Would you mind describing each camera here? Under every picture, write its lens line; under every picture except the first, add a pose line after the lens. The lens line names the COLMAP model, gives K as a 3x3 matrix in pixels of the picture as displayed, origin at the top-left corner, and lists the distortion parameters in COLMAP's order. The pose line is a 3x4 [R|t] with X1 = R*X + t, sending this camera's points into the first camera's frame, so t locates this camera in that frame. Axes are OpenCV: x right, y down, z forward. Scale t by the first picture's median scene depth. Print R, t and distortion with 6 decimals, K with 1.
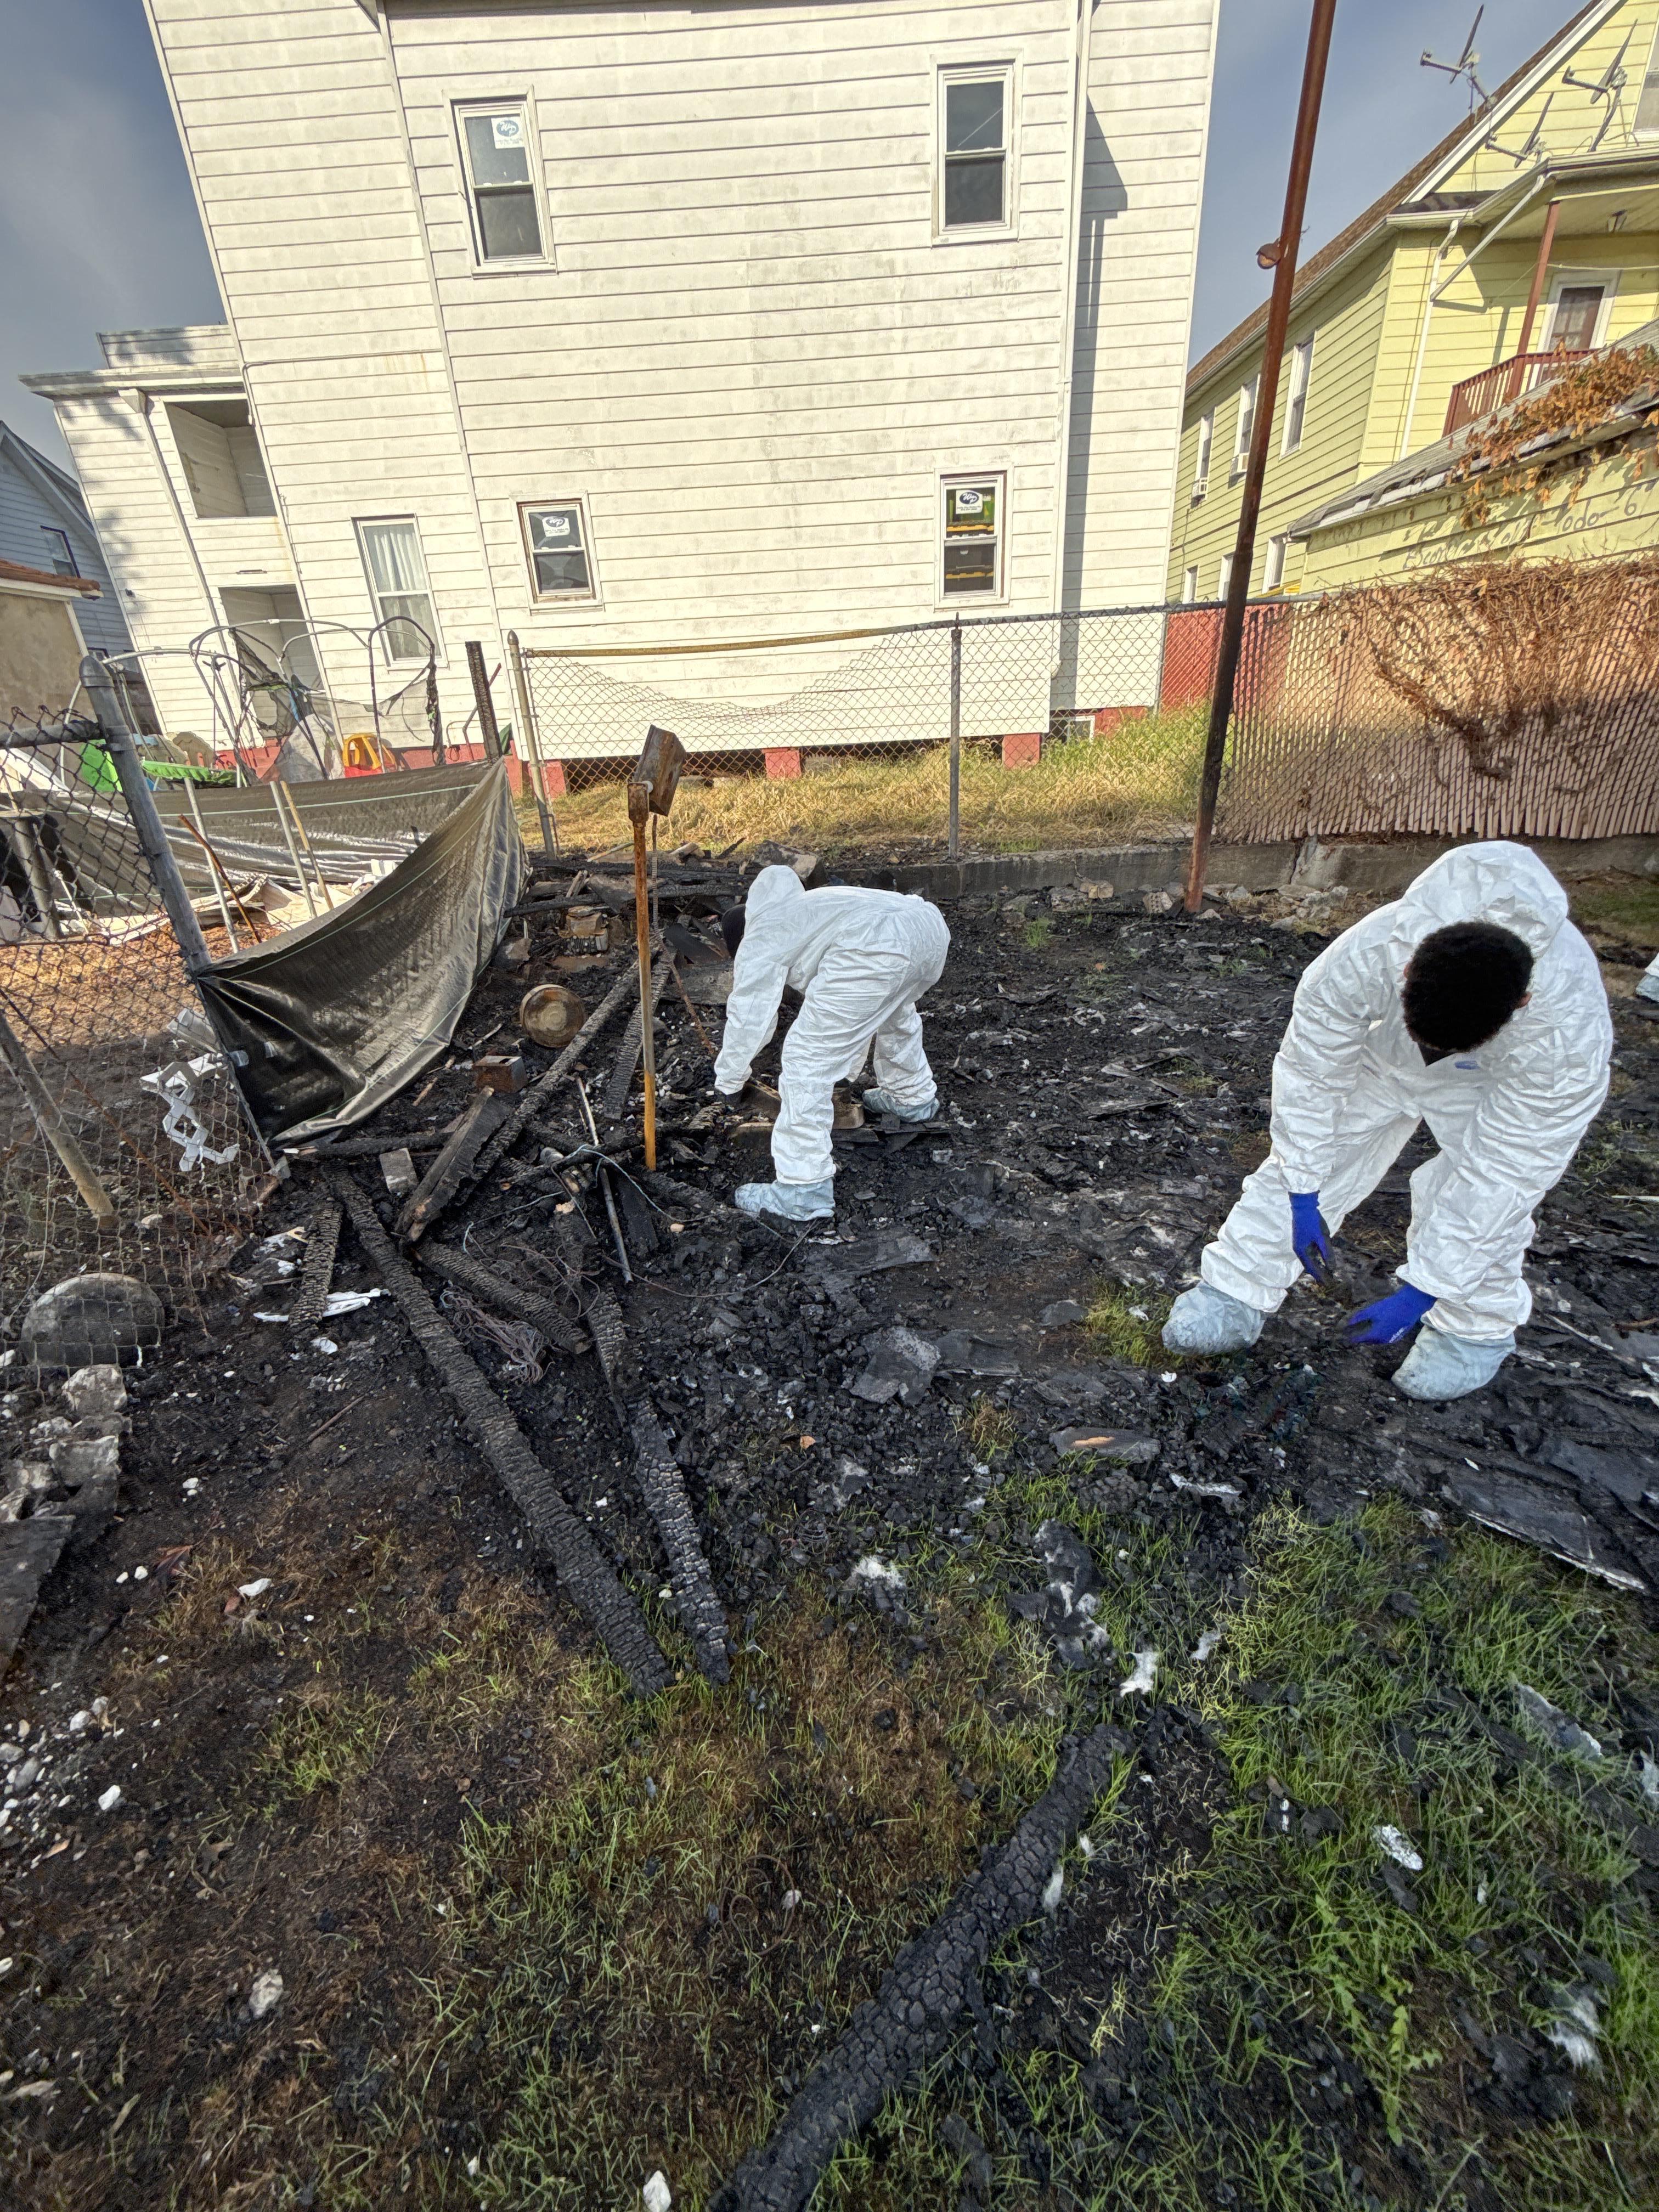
lens RADIAL K [[881.5, 0, 816.7], [0, 881.5, 1093.8], [0, 0, 1]] dist [-0.000396, -0.000502]
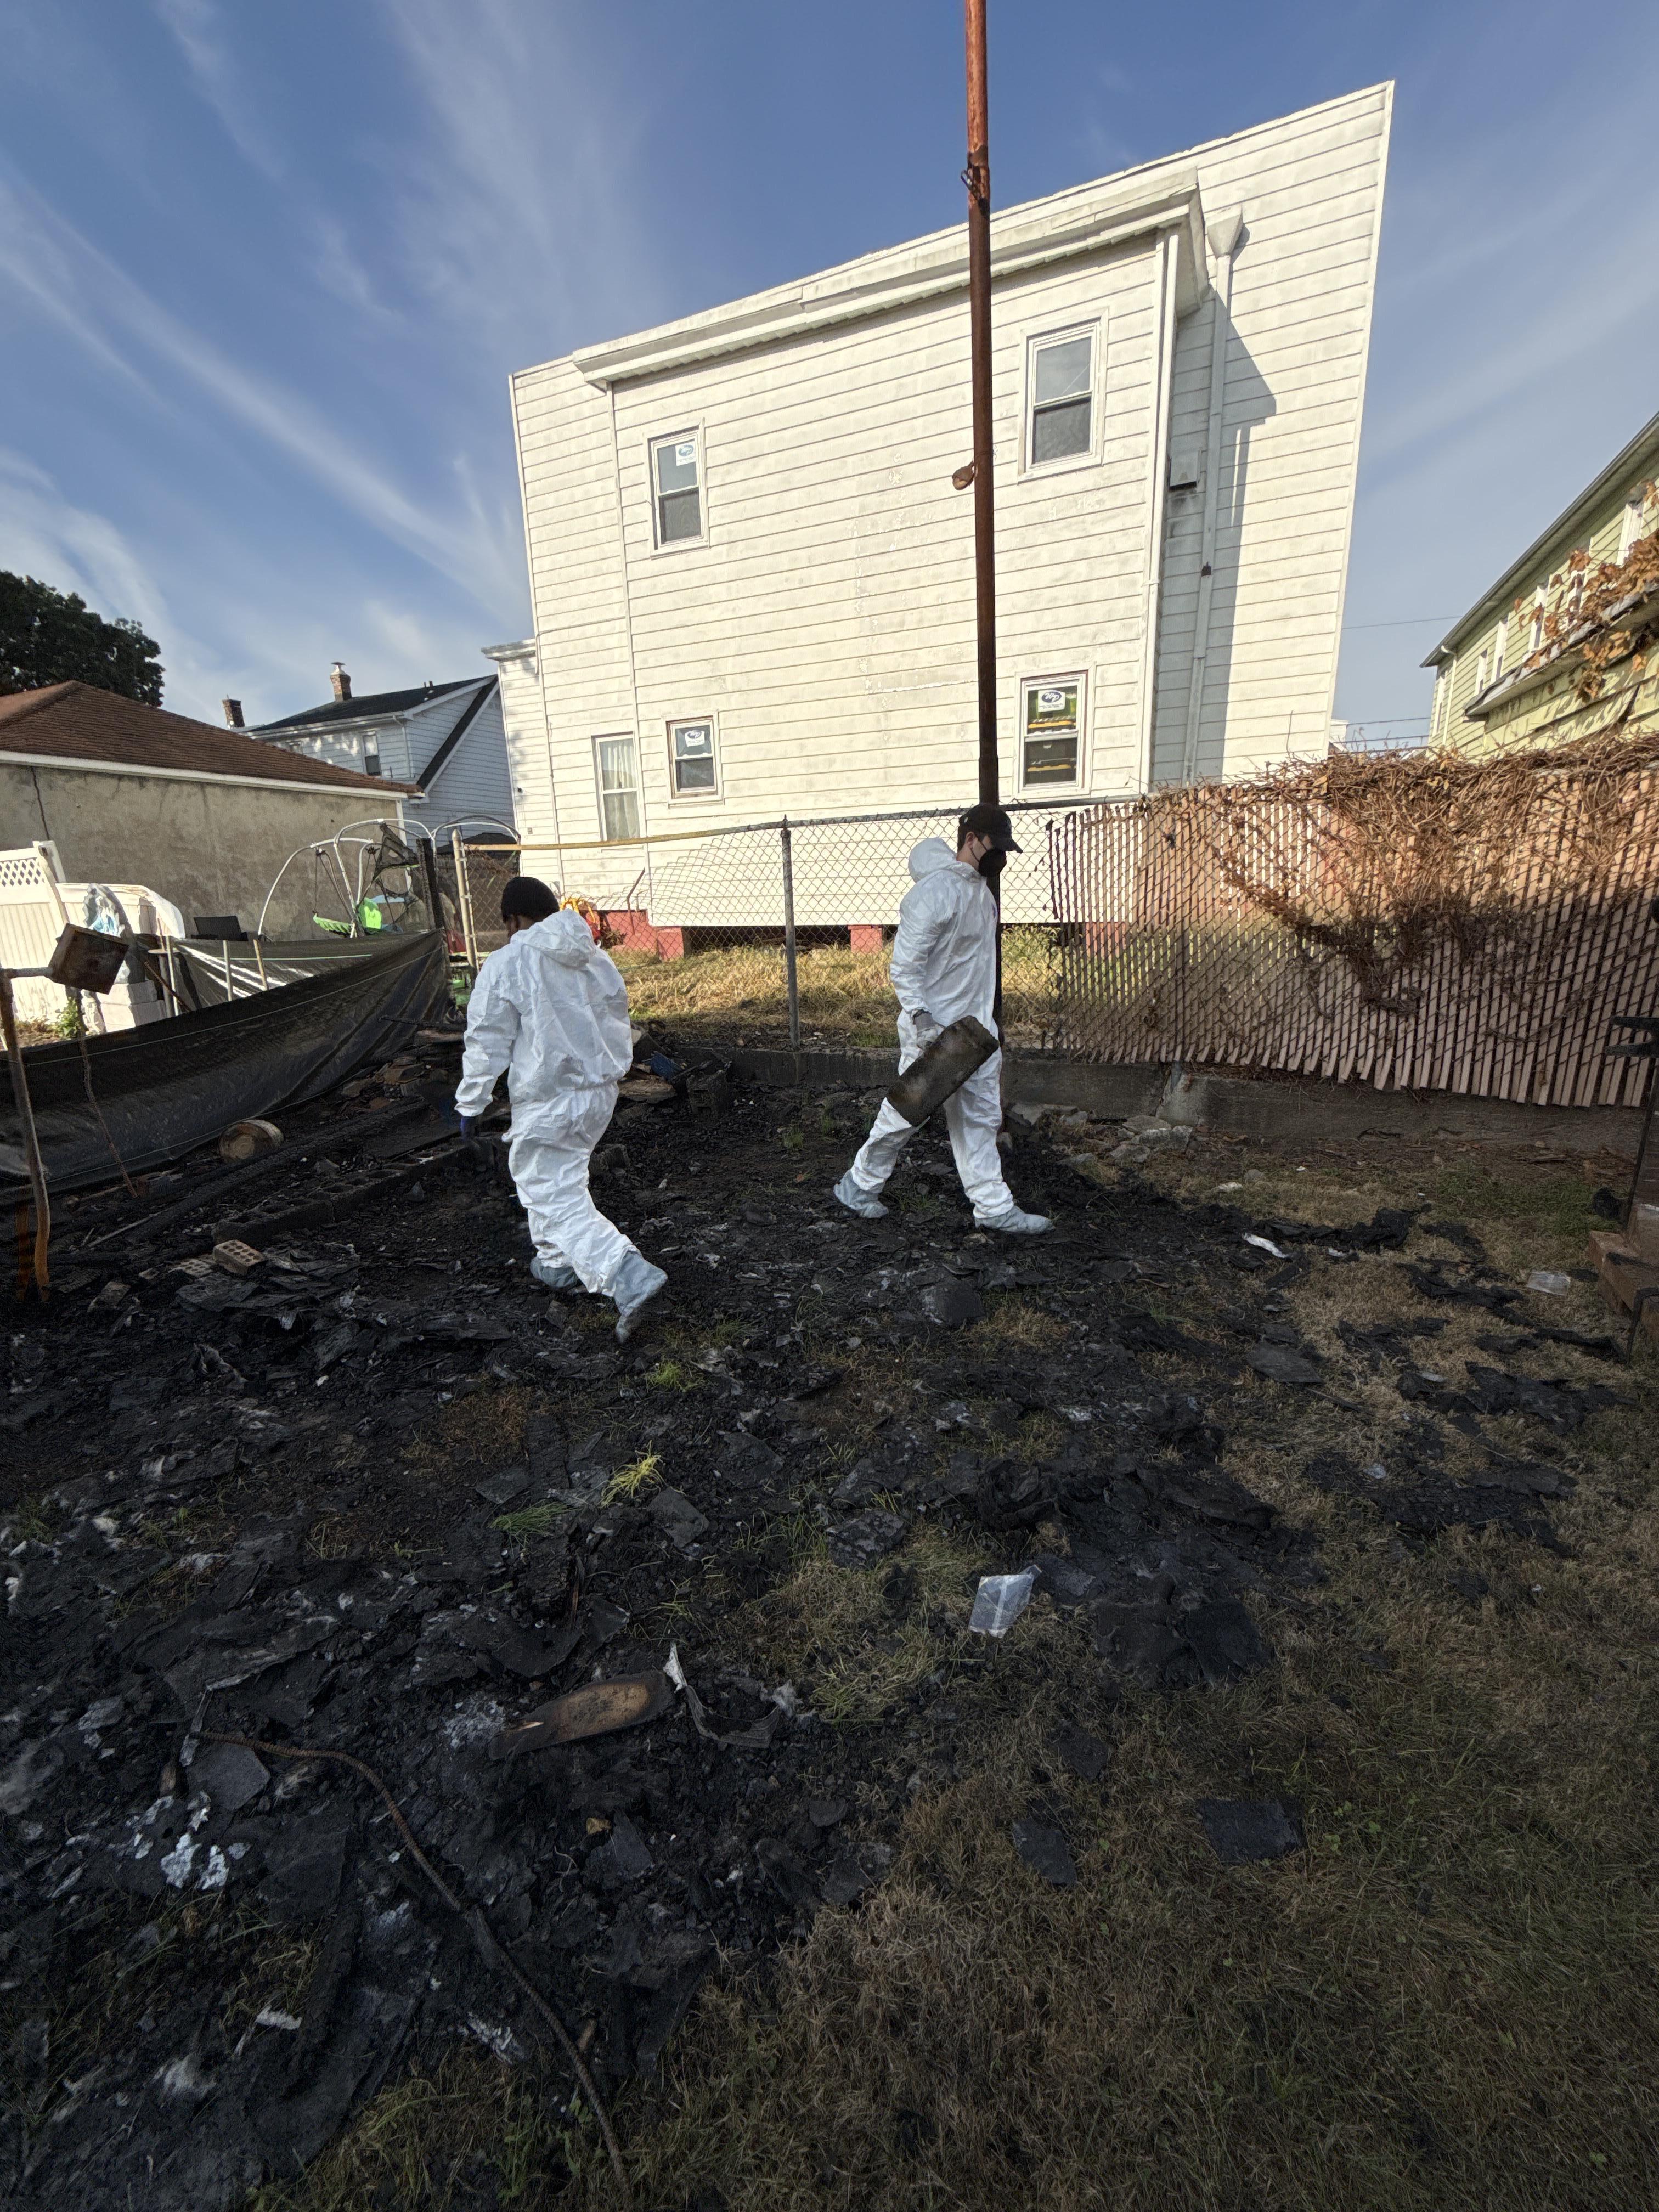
lens RADIAL K [[871.4, 0, 831.1], [0, 871.4, 1095.4], [0, 0, 1]] dist [-0.001653, -0.000249]
pose [[0.918805, 0.117006, -0.376972, 0.421419], [-0.177066, 0.975746, -0.128712, -0.071749], [0.352769, 0.185010, 0.917238, 0.100669]]
